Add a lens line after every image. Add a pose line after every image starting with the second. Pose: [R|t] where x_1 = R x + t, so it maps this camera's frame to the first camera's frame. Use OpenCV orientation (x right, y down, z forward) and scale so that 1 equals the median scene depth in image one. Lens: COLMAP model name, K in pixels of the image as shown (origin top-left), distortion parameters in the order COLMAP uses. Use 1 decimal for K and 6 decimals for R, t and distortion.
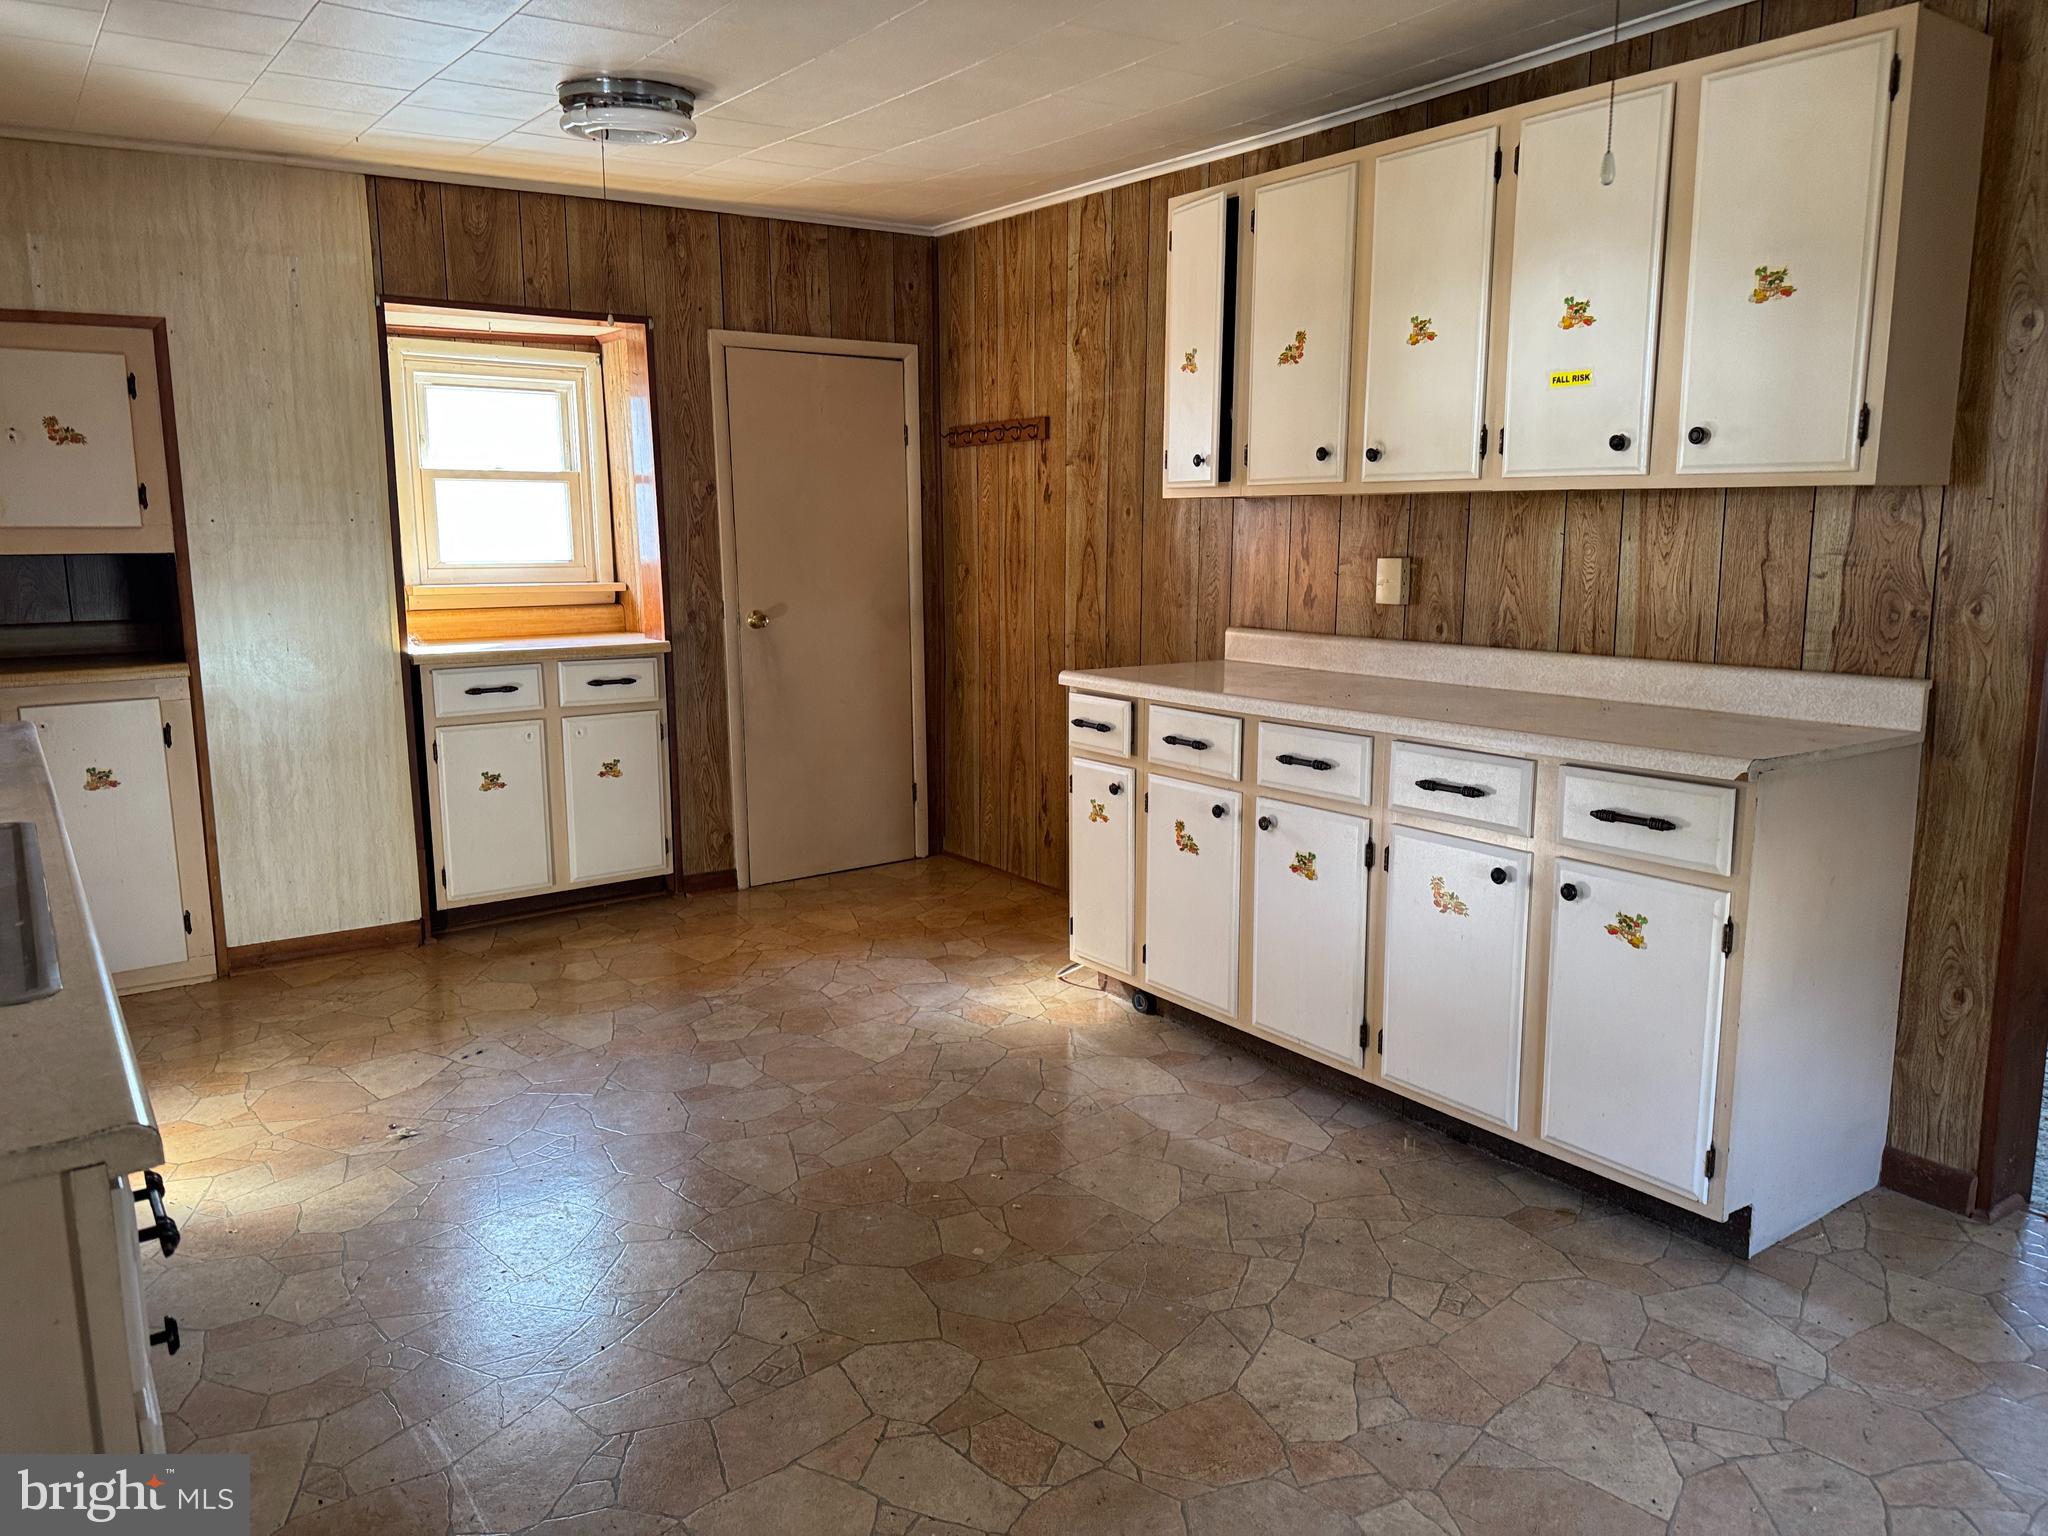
lens RADIAL K [[1446.7, 0, 1027.4], [0, 1446.7, 764.7], [0, 0, 1]] dist [0.046294, -0.053991]
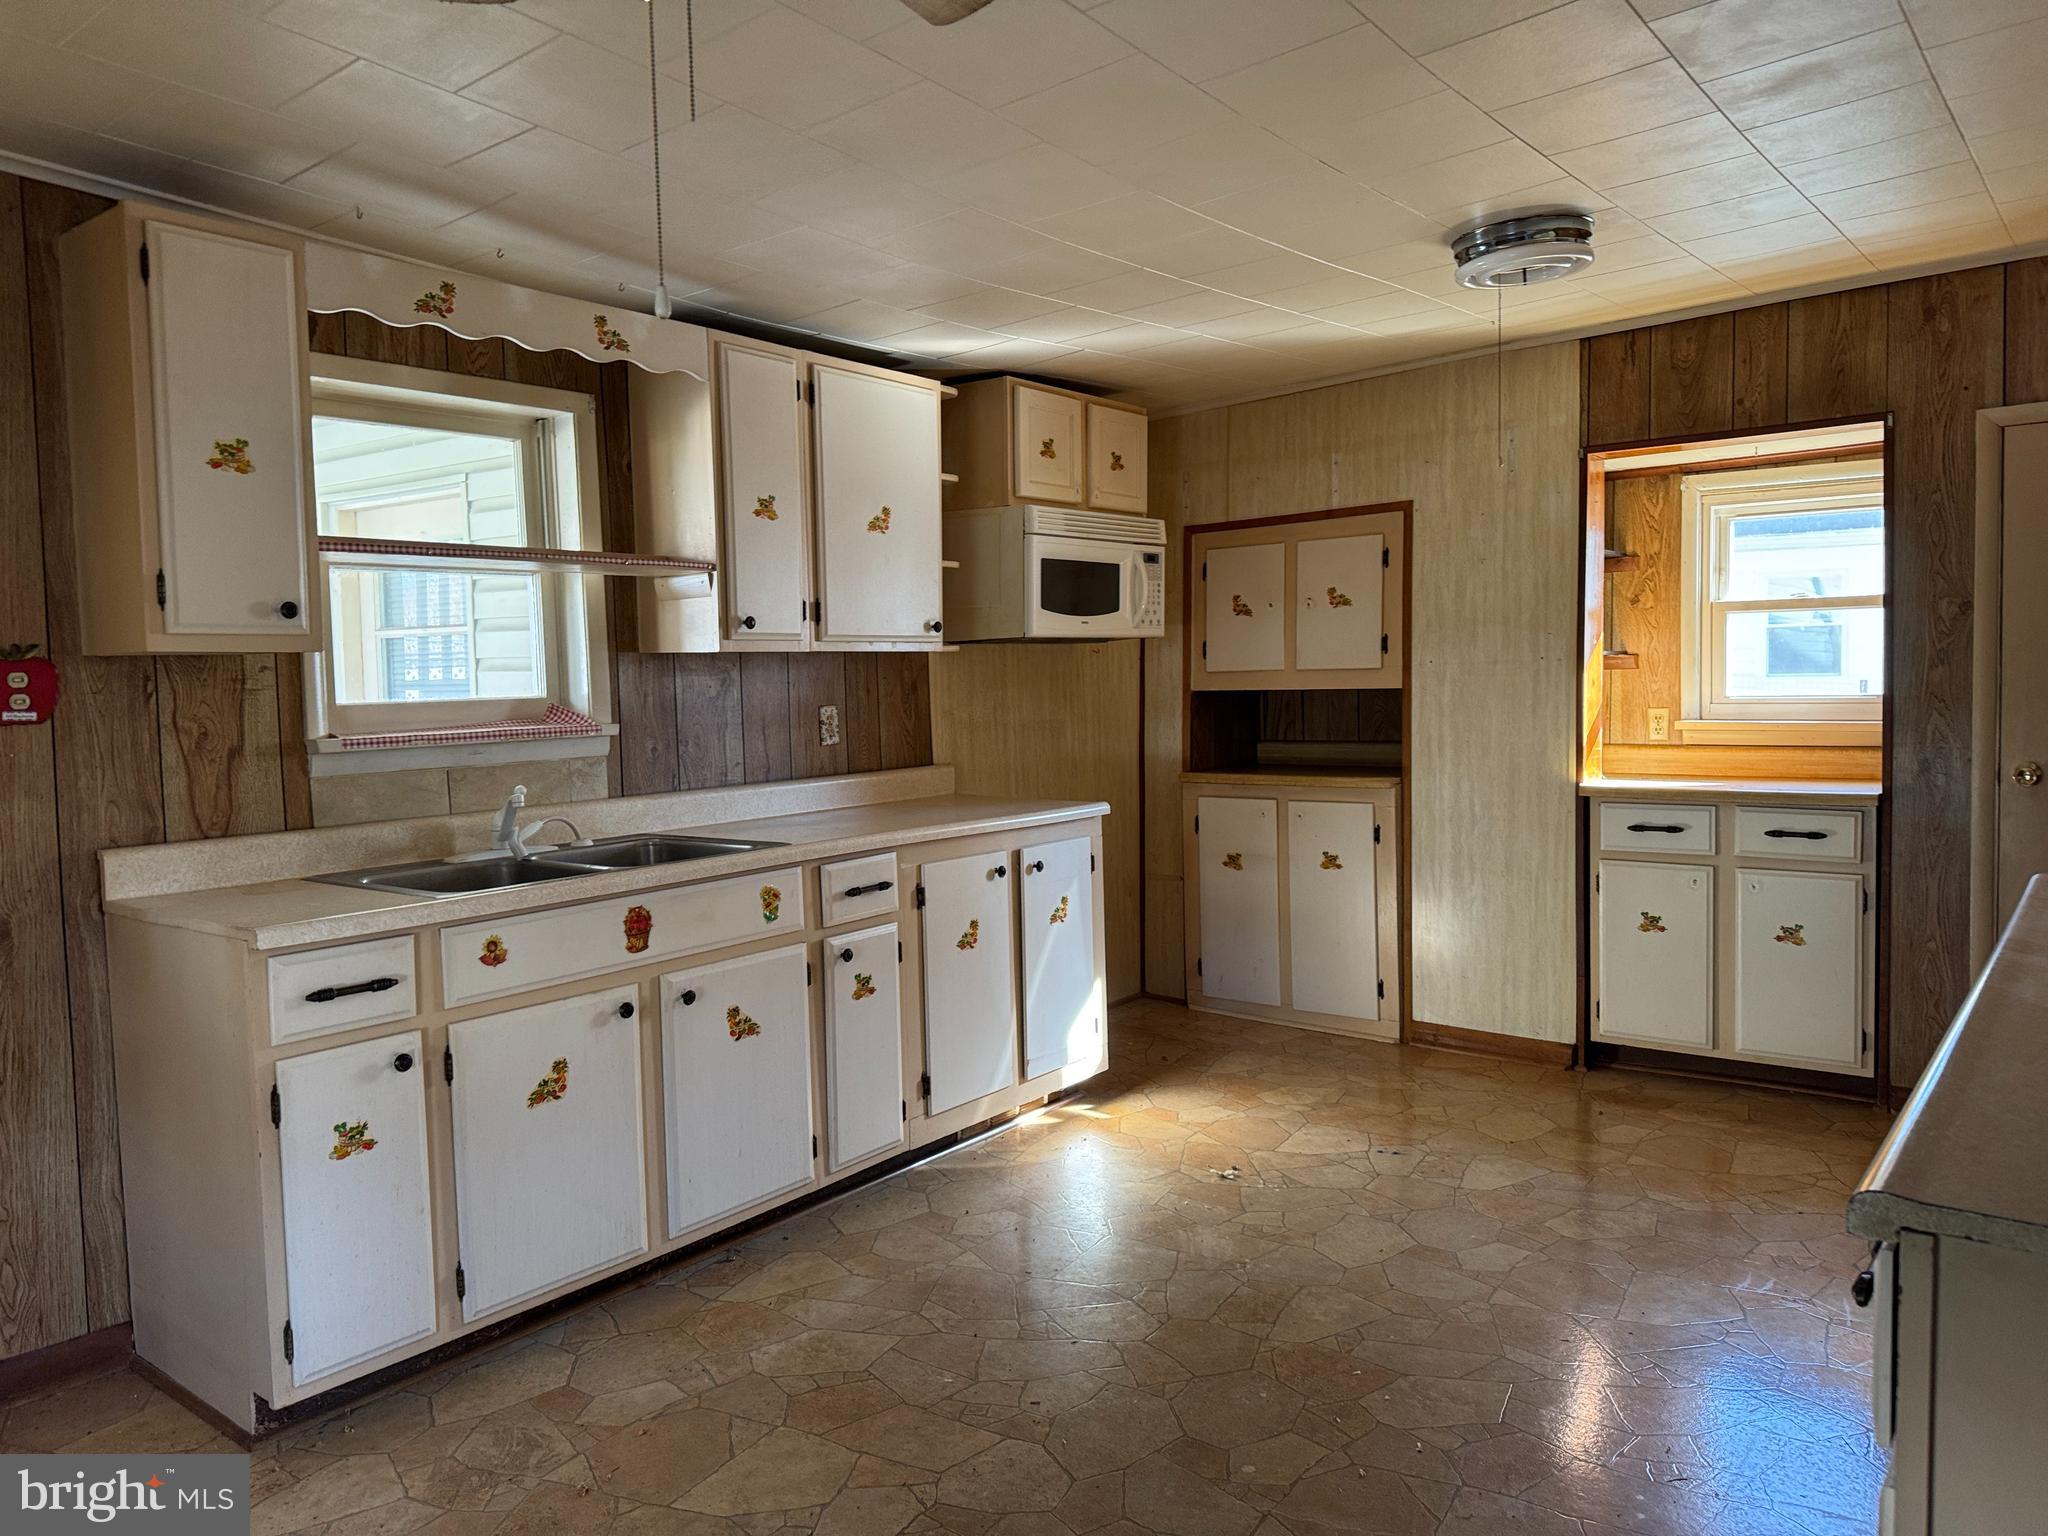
lens RADIAL K [[1446.7, 0, 1027.4], [0, 1446.7, 764.7], [0, 0, 1]] dist [0.046294, -0.053991]
pose [[0.257908, 0.056852, -0.964495, 0.488842], [-0.138506, 0.990132, 0.021327, -0.060332], [0.956190, 0.128088, 0.263237, 0.365247]]
